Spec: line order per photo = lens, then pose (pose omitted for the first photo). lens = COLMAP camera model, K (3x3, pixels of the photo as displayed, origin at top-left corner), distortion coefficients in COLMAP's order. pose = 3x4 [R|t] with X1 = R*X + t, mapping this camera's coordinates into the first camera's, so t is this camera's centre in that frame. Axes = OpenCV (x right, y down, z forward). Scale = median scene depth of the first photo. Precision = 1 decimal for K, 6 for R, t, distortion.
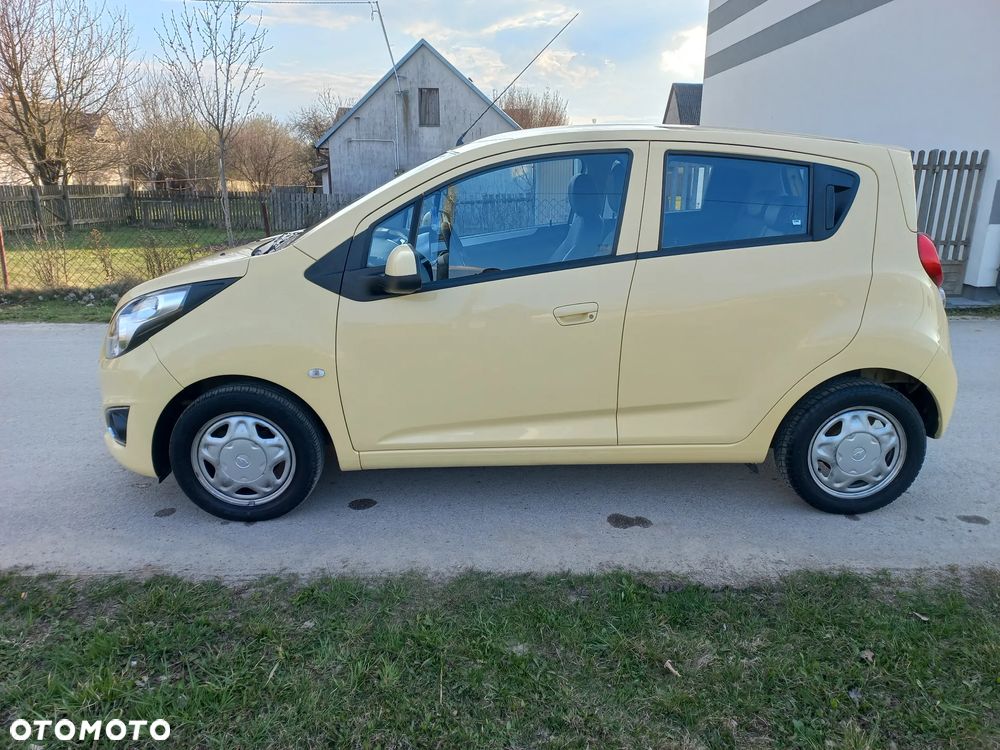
lens RADIAL K [[725.2, 0, 502.7], [0, 725.2, 367.0], [0, 0, 1]] dist [0.043484, -0.008618]
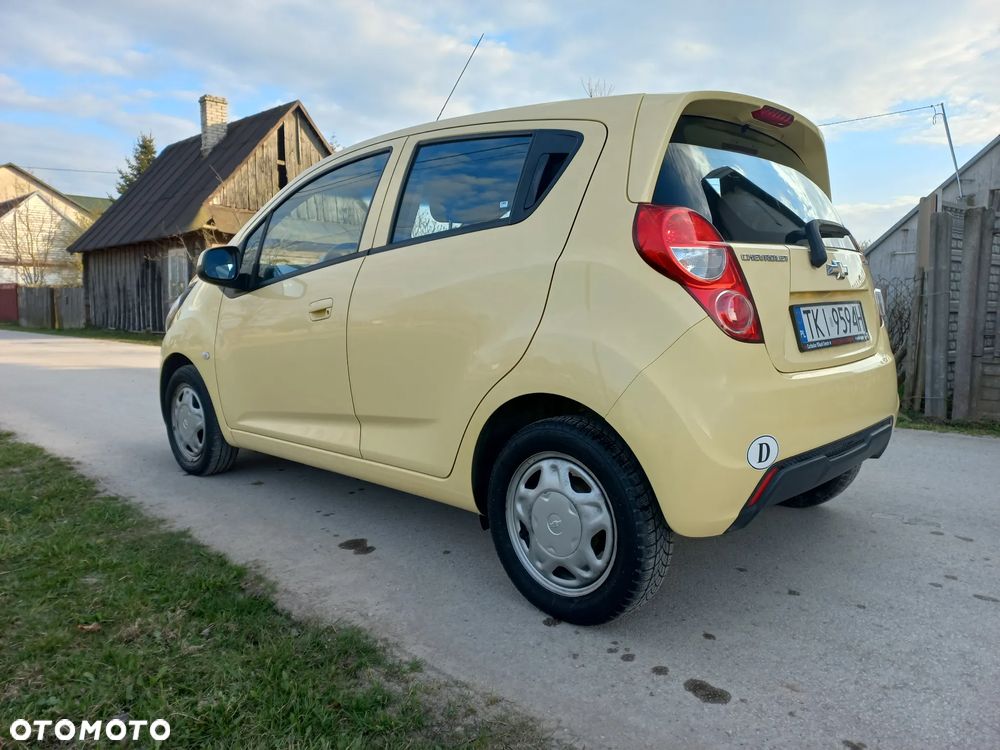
lens RADIAL K [[725.2, 0, 497.3], [0, 725.2, 371.7], [0, 0, 1]] dist [0.043484, -0.008618]
pose [[0.690425, 0.068652, -0.720139, 0.974859], [-0.189807, 0.977801, -0.088760, 0.051750], [0.698059, 0.197970, 0.688129, 0.482698]]
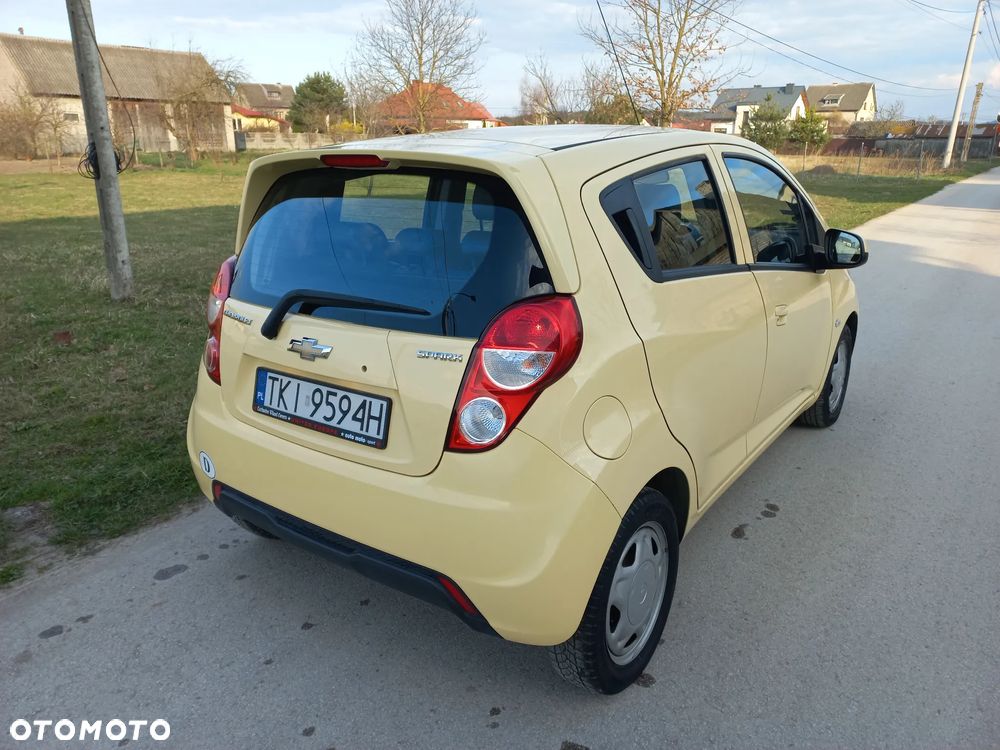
lens RADIAL K [[725.2, 0, 503.4], [0, 725.2, 369.4], [0, 0, 1]] dist [0.043484, -0.008618]
pose [[-0.617619, 0.239041, -0.749270, 1.066311], [-0.207146, 0.869611, 0.448183, -0.529568], [0.758708, 0.432015, -0.487572, 1.750101]]
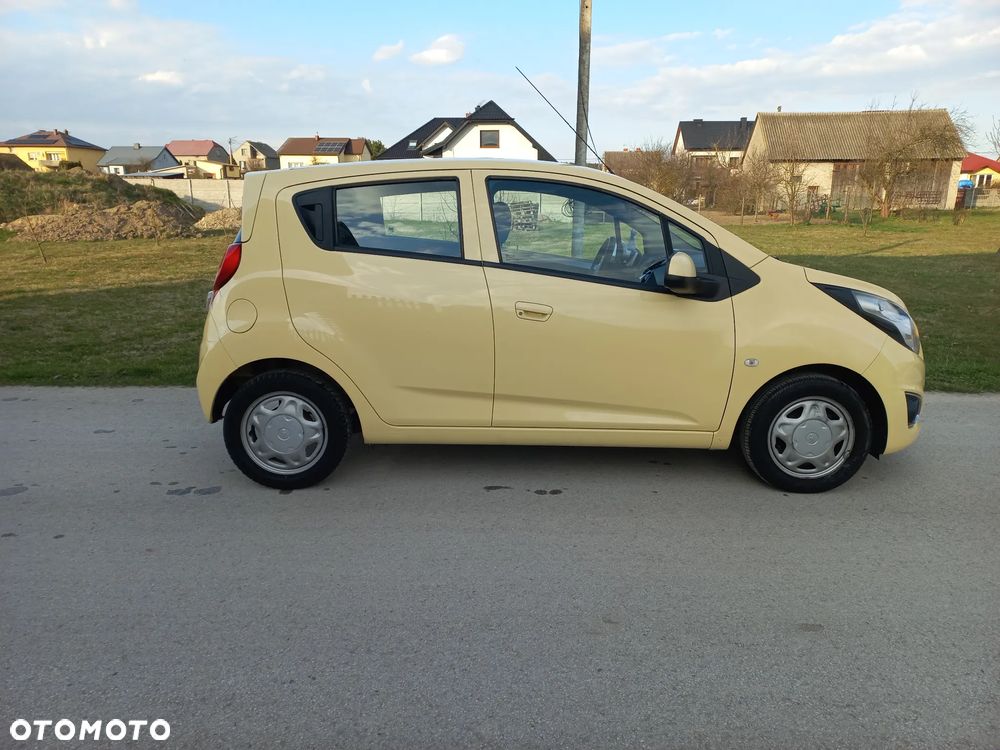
lens RADIAL K [[725.2, 0, 502.7], [0, 725.2, 365.7], [0, 0, 1]] dist [0.043484, -0.008618]
pose [[-0.999085, -0.011825, 0.041103, 0.070426], [0.009124, 0.879967, 0.474947, -0.705597], [-0.041785, 0.474888, -0.879054, 2.589491]]
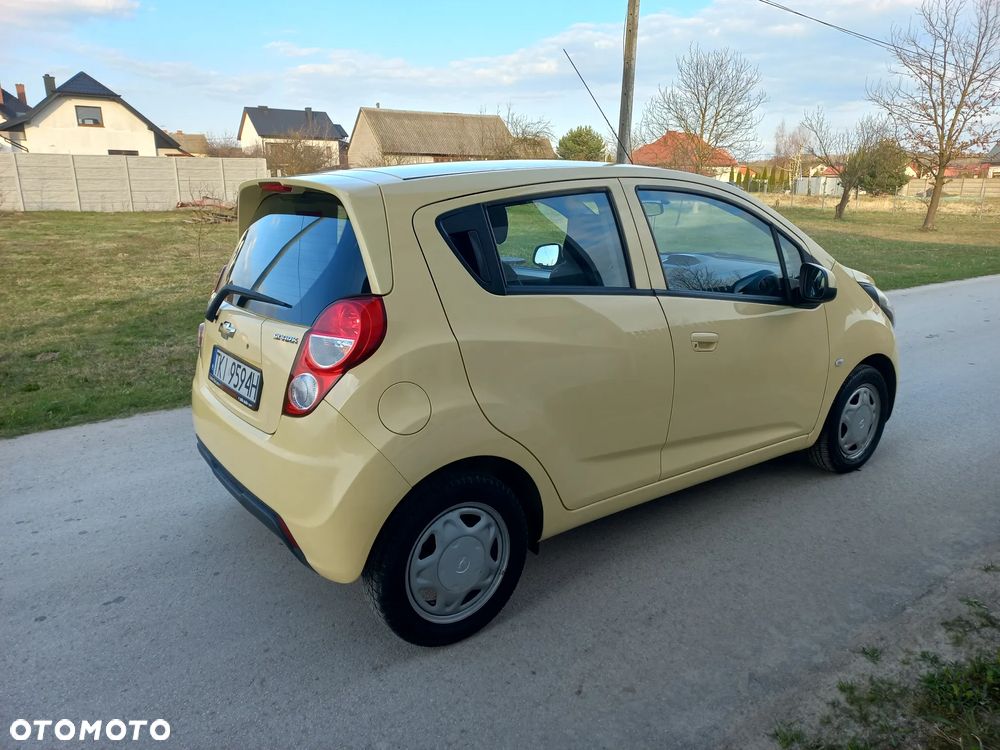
lens RADIAL K [[695.3, 0, 478.8], [0, 695.3, 370.0], [0, 0, 1]] dist [0.033260, -0.012671]
pose [[-0.839468, 0.141108, -0.524769, 0.854023], [-0.142793, 0.874480, 0.463568, -0.600811], [0.524312, 0.464084, -0.713949, 2.069648]]
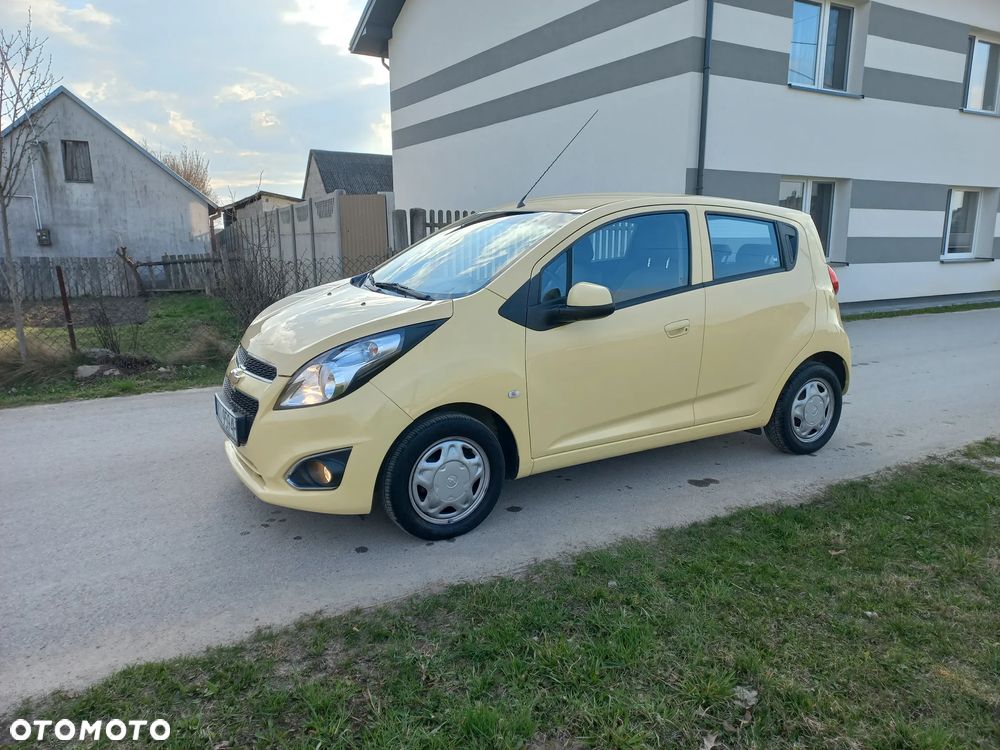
lens RADIAL K [[725.2, 0, 509.2], [0, 725.2, 372.4], [0, 0, 1]] dist [0.043484, -0.008618]
pose [[0.872976, -0.096990, 0.478023, -0.809621], [0.132129, 0.990411, -0.040344, 0.020084], [-0.469526, 0.098380, 0.877420, -0.035922]]
